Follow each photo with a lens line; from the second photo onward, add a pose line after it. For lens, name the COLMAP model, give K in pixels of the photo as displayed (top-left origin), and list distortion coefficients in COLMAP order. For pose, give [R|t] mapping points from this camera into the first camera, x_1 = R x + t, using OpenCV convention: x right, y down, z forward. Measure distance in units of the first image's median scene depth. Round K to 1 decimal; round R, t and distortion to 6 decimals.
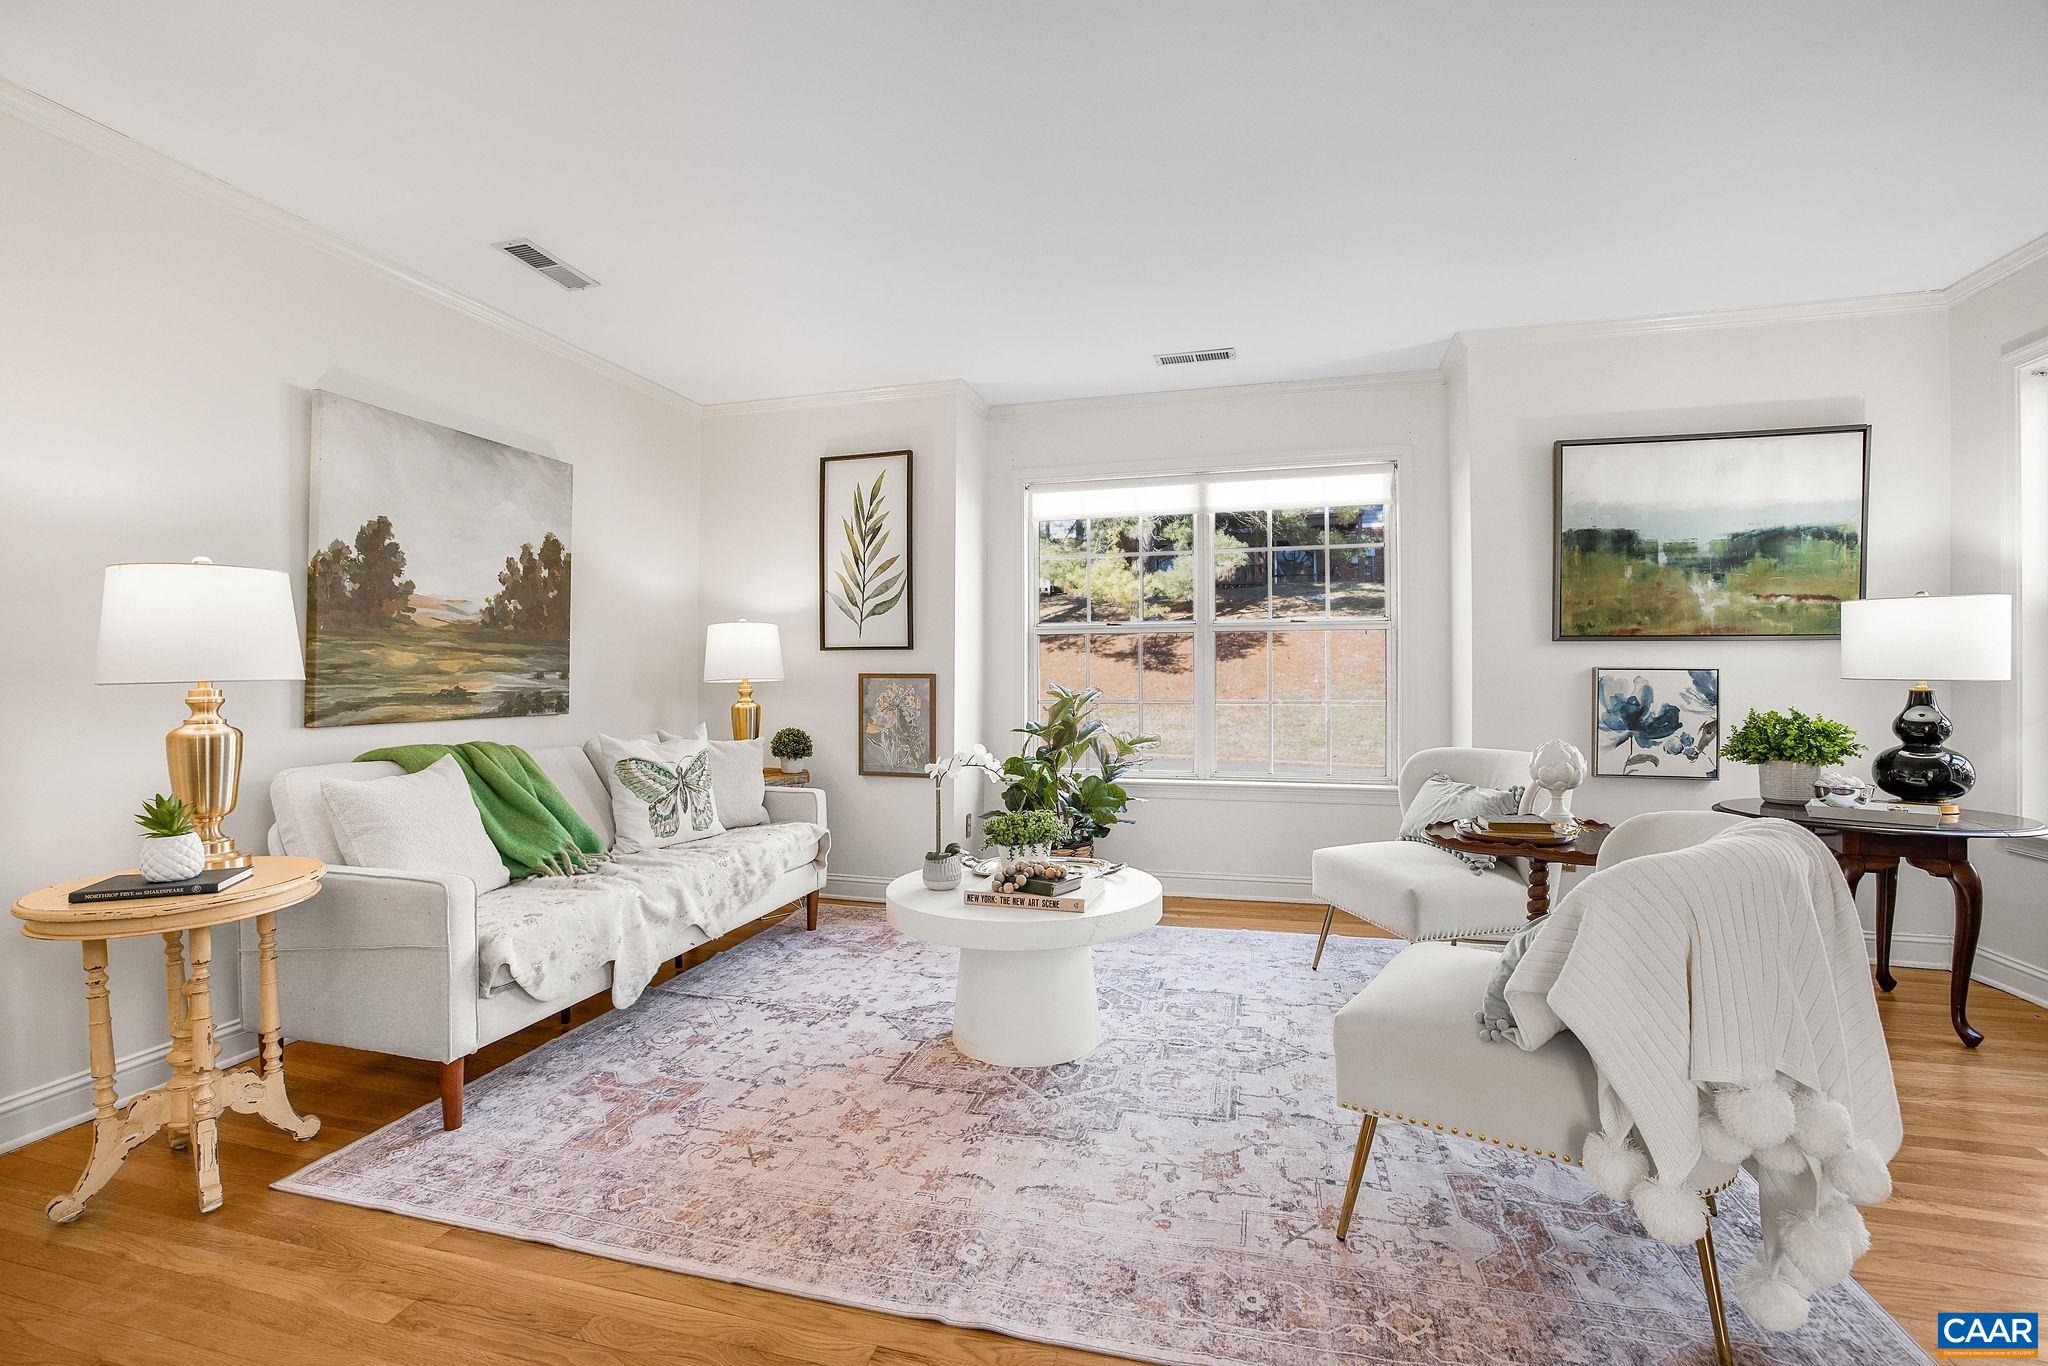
lens RADIAL K [[886.1, 0, 1025.9], [0, 886.1, 674.8], [0, 0, 1]] dist [-0.047707, 0.016566]
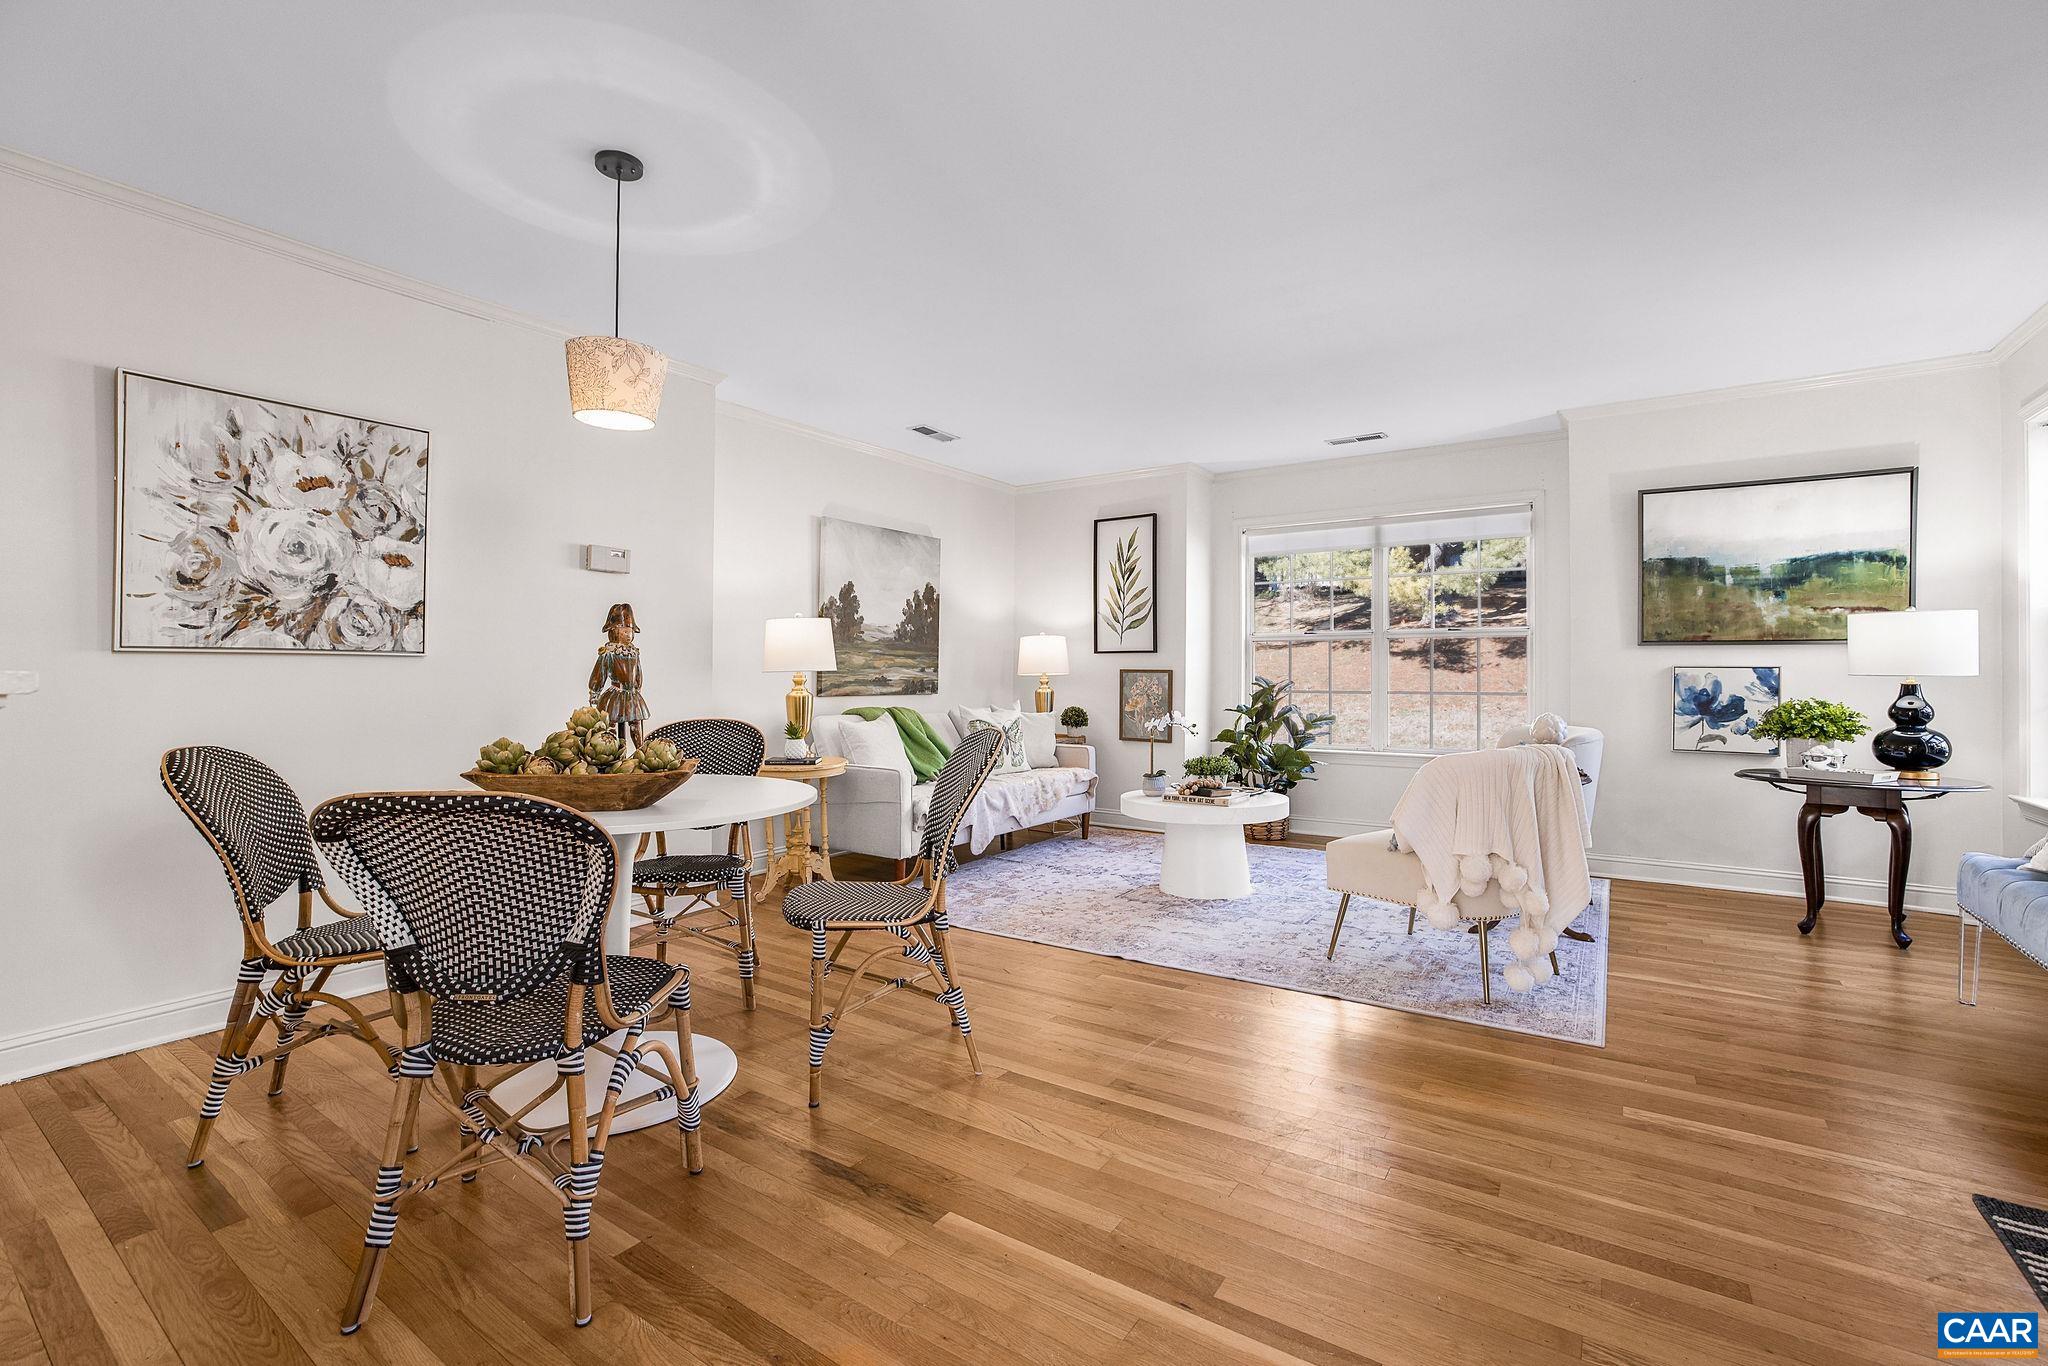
lens RADIAL K [[886.1, 0, 1025.9], [0, 886.1, 674.8], [0, 0, 1]] dist [-0.047707, 0.016566]
pose [[0.945328, 0.004481, -0.326090, 0.174928], [-0.003879, 0.999989, 0.002497, 0.005460], [0.326098, -0.001096, 0.945335, -0.528316]]
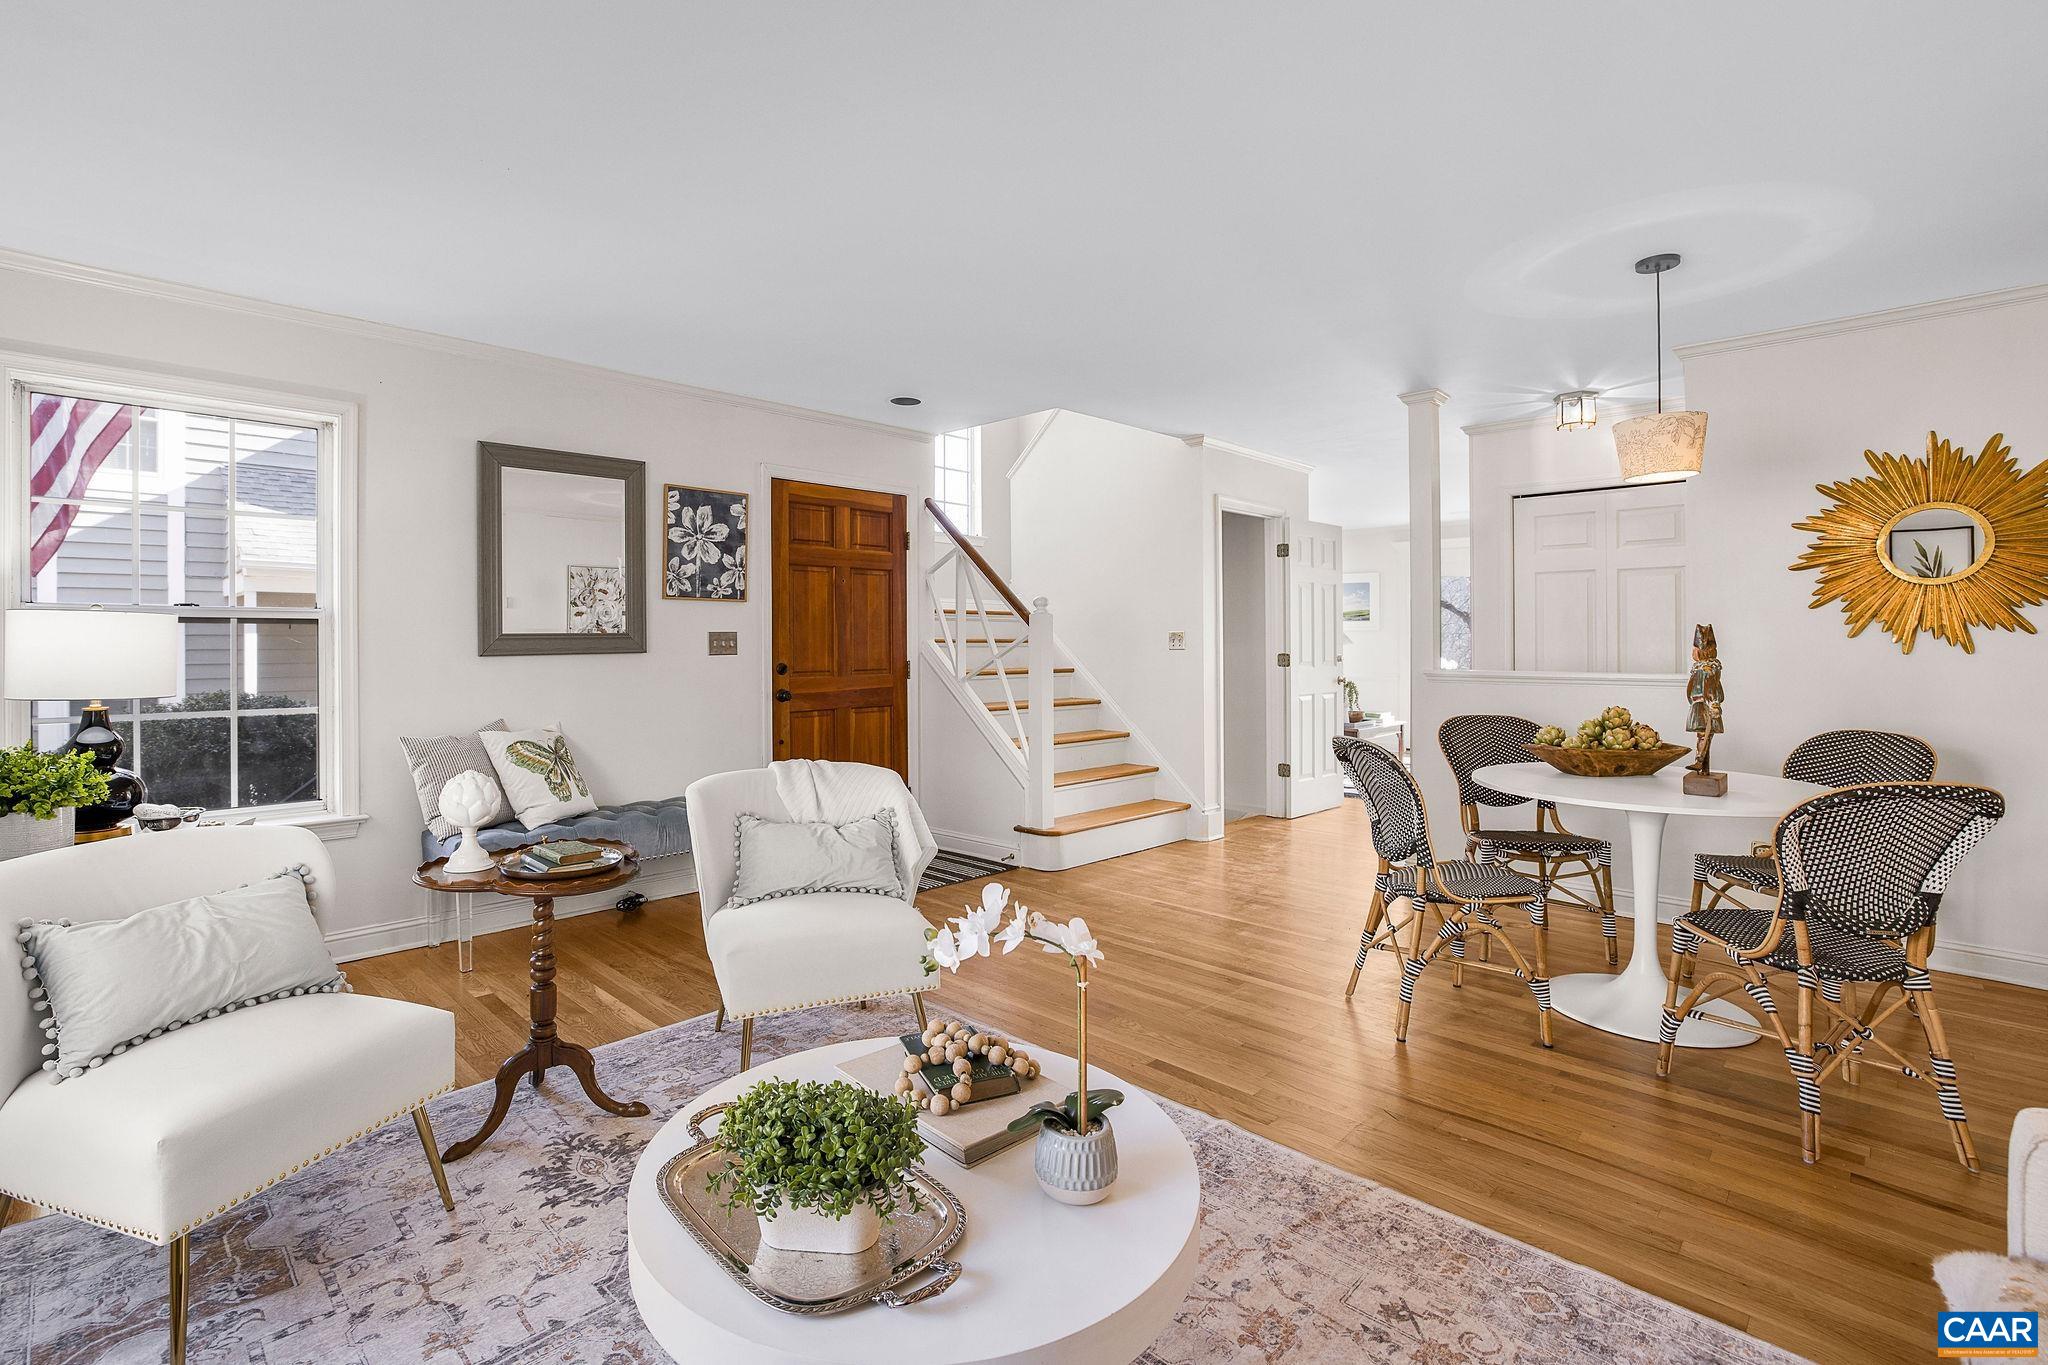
lens RADIAL K [[900.9, 0, 1009.2], [0, 900.9, 679.8], [0, 0, 1]] dist [-0.001333, 0.000160]
pose [[-0.877387, -0.011288, 0.479651, -0.223054], [0.003211, 0.999563, 0.029396, -0.030371], [-0.479773, 0.027332, -0.876967, 1.101776]]
